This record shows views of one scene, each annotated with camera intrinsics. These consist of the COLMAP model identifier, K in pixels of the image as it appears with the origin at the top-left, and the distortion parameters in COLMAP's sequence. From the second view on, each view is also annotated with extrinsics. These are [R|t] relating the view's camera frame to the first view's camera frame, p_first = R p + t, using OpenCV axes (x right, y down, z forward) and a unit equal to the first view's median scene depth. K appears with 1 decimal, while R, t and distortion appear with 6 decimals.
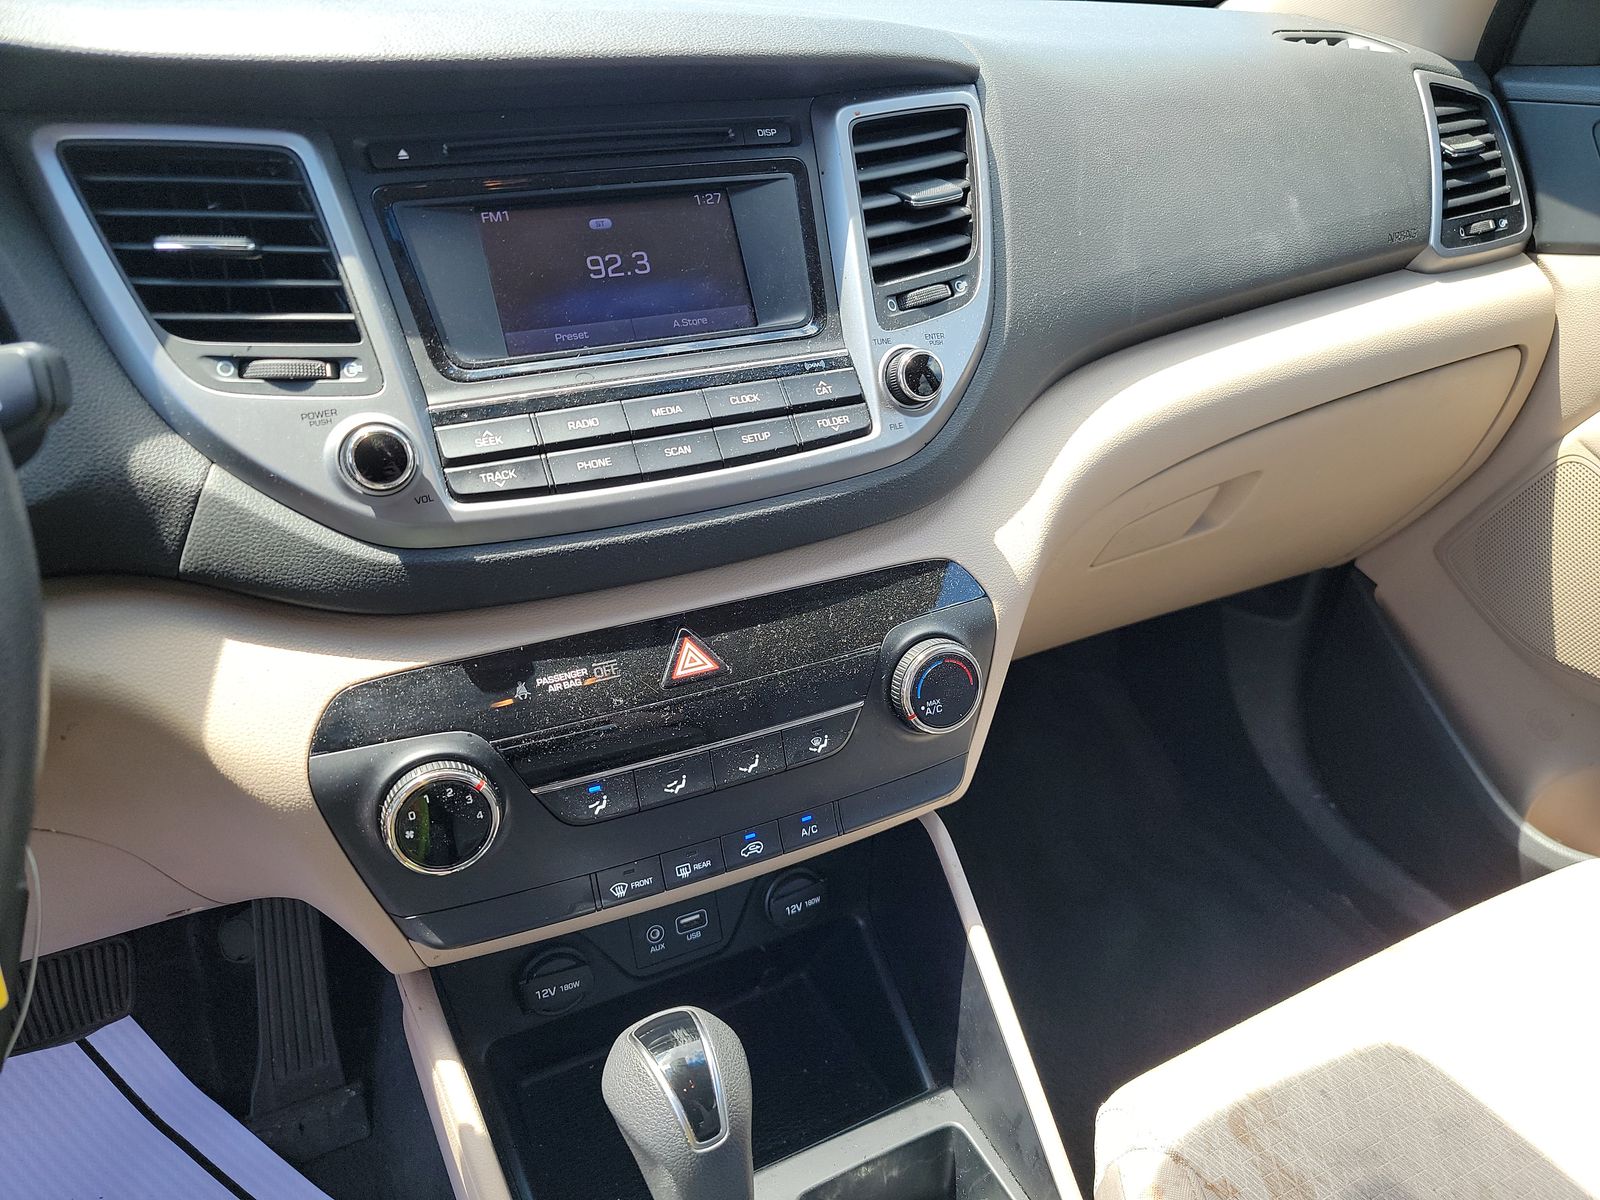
lens RADIAL K [[1136.8, 0, 800.0], [0, 1136.8, 600.0], [0, 0, 1]] dist [-0.005040, -0.000290]
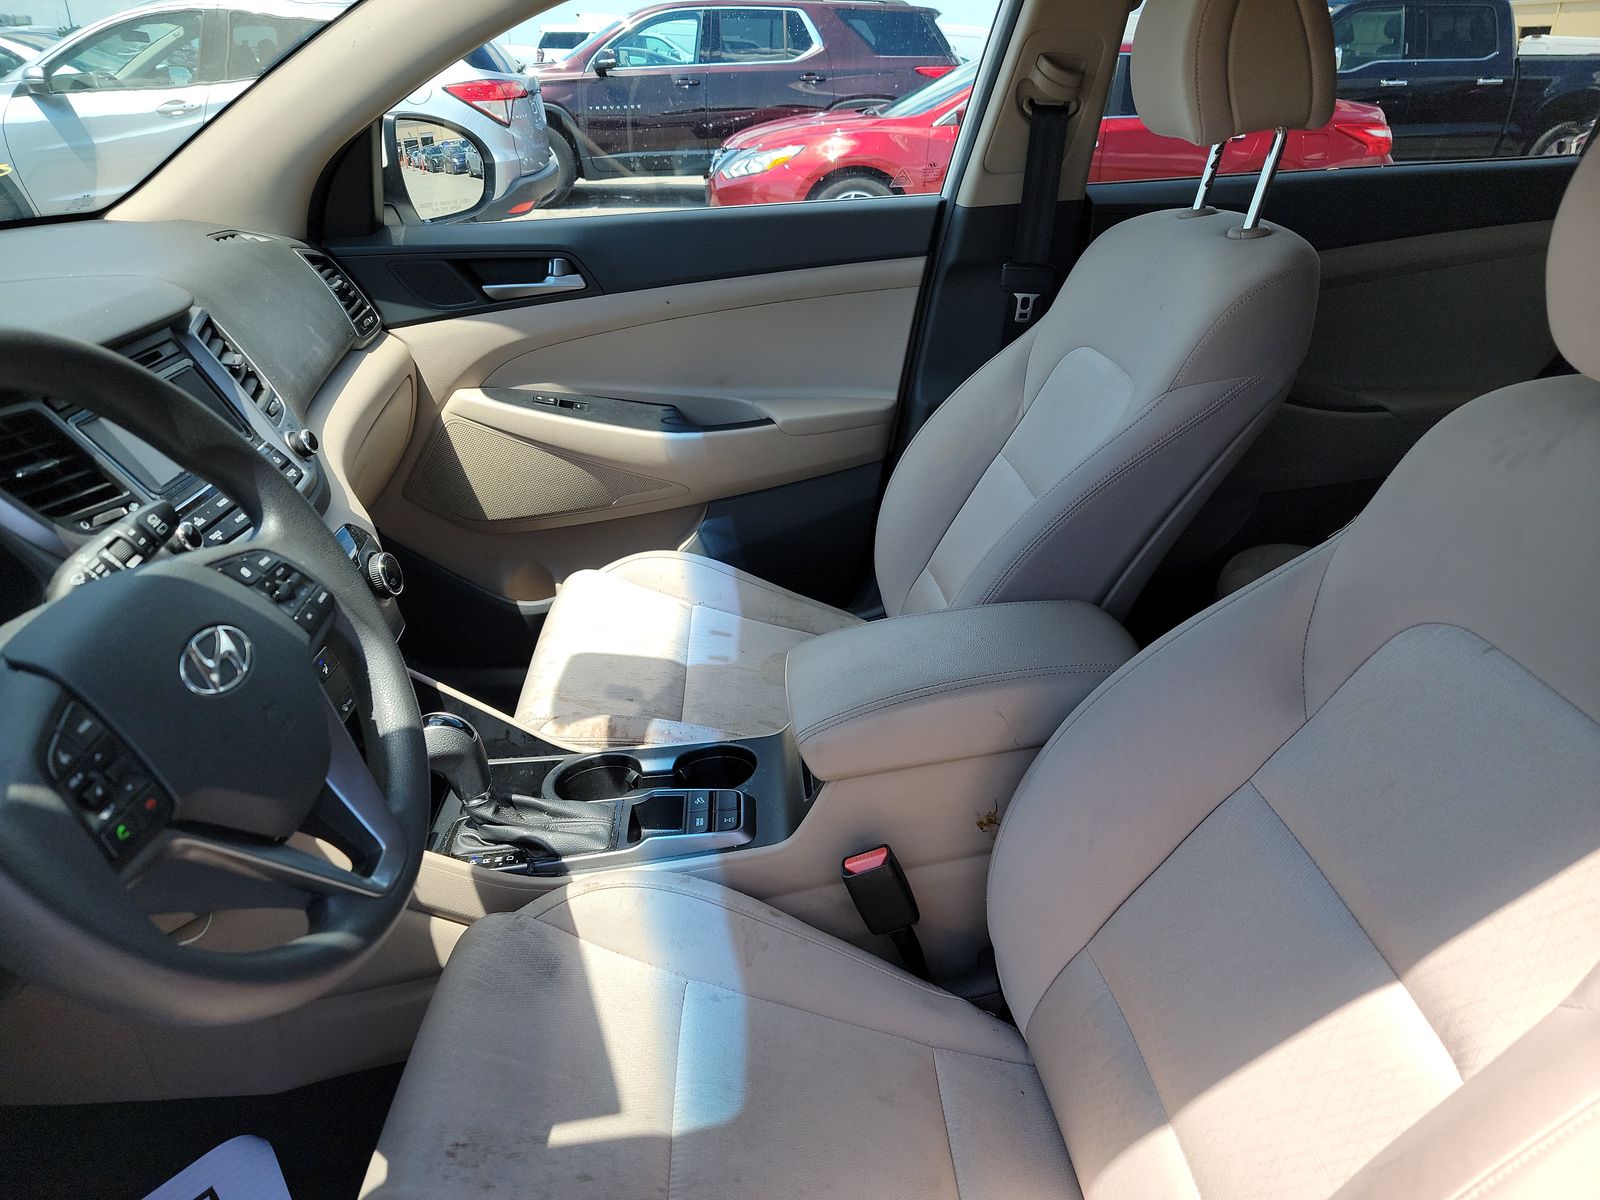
lens RADIAL K [[1153.5, 0, 800.0], [0, 1153.5, 600.0], [0, 0, 1]] dist [0.082659, 0.000166]
pose [[0.407366, -0.389313, 0.826128, -1.570715], [0.439392, 0.876559, 0.196413, 0.032534], [-0.800617, 0.282982, 0.528142, -0.865951]]
